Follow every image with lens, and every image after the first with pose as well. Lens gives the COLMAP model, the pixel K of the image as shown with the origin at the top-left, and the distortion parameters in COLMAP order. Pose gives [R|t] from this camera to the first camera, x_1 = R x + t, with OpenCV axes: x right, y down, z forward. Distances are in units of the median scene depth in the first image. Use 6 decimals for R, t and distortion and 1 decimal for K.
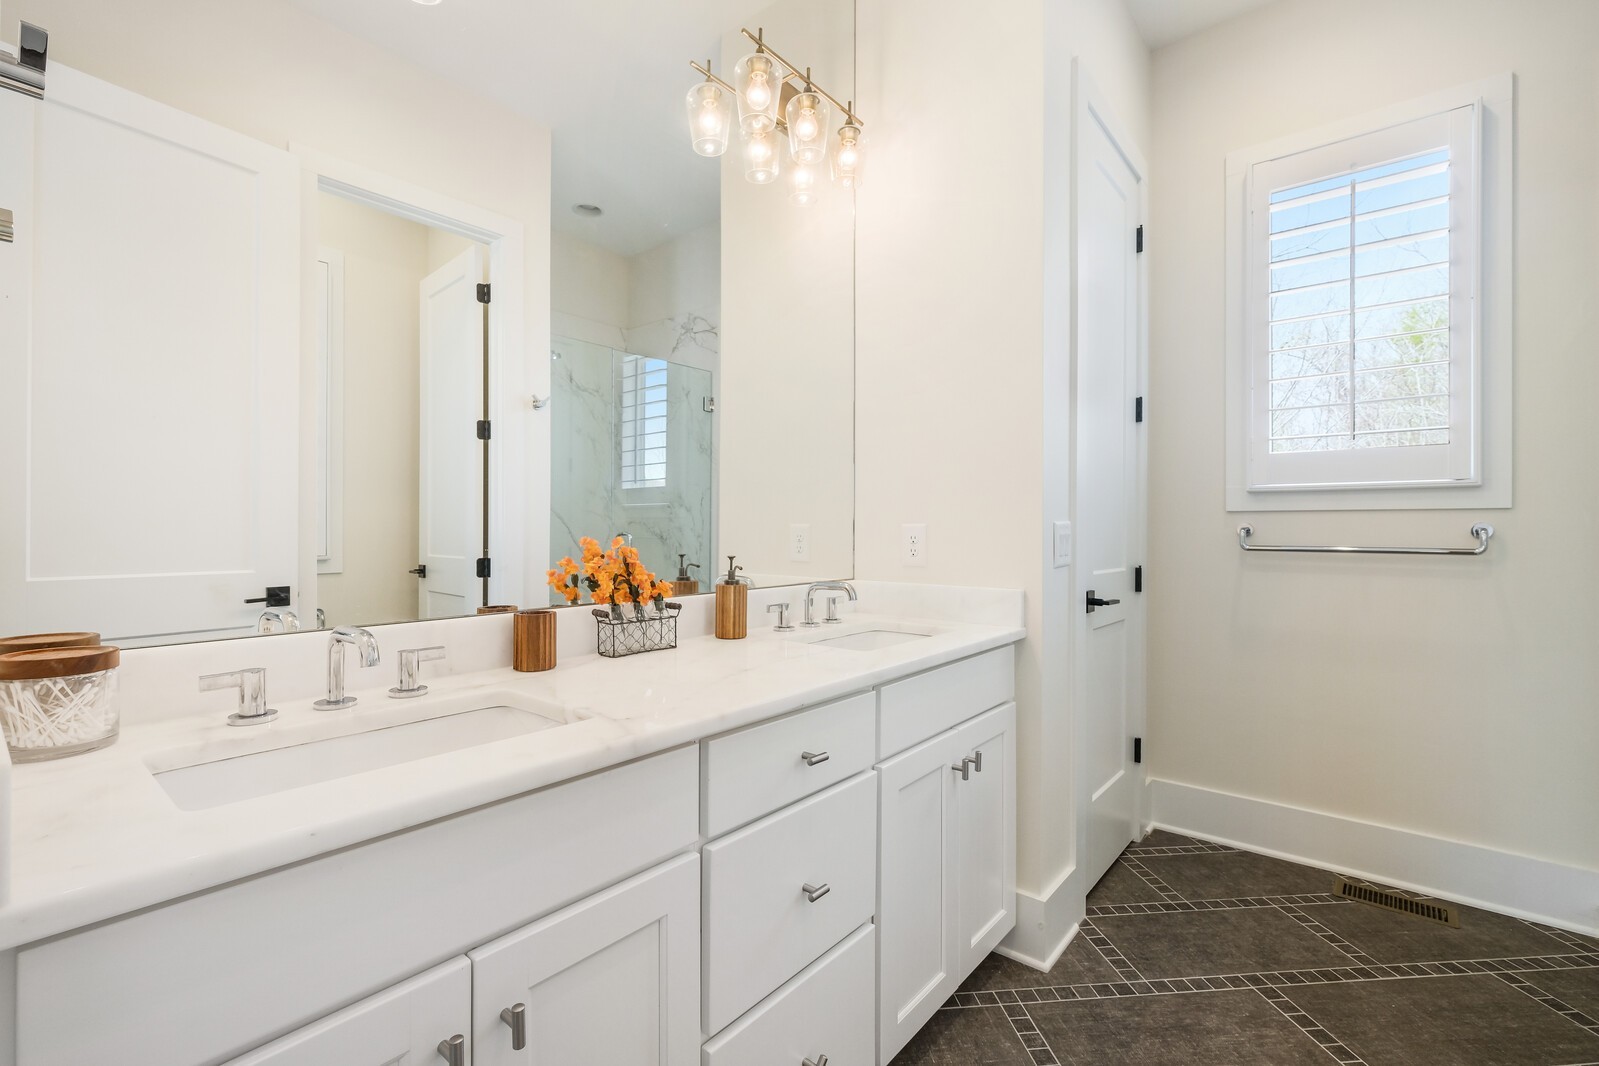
lens RADIAL K [[719.2, 0, 799.5], [0, 719.2, 533.0], [0, 0, 1]] dist [0.001284, 0.000920]
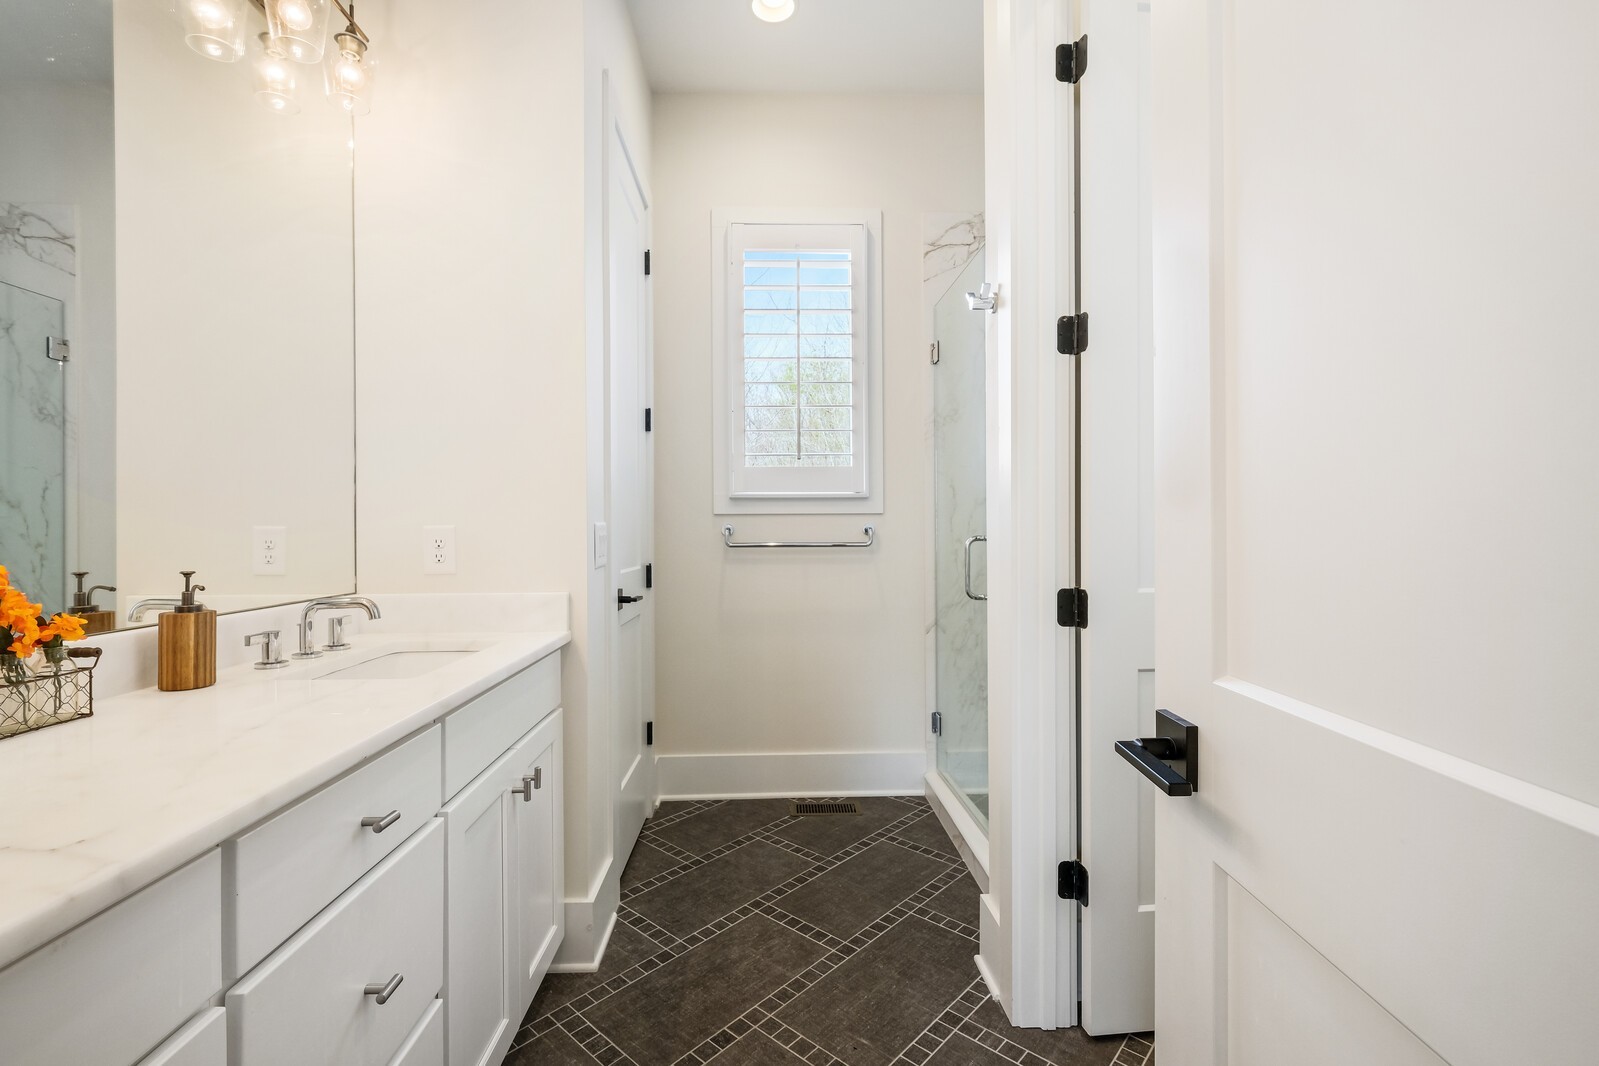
lens RADIAL K [[709.3, 0, 799.5], [0, 709.3, 533.0], [0, 0, 1]] dist [0.000370, 0.000876]
pose [[0.741700, -0.009431, 0.670666, -0.103328], [0.009770, 0.999947, 0.003256, -0.002068], [-0.670661, 0.004138, 0.741753, 0.071542]]
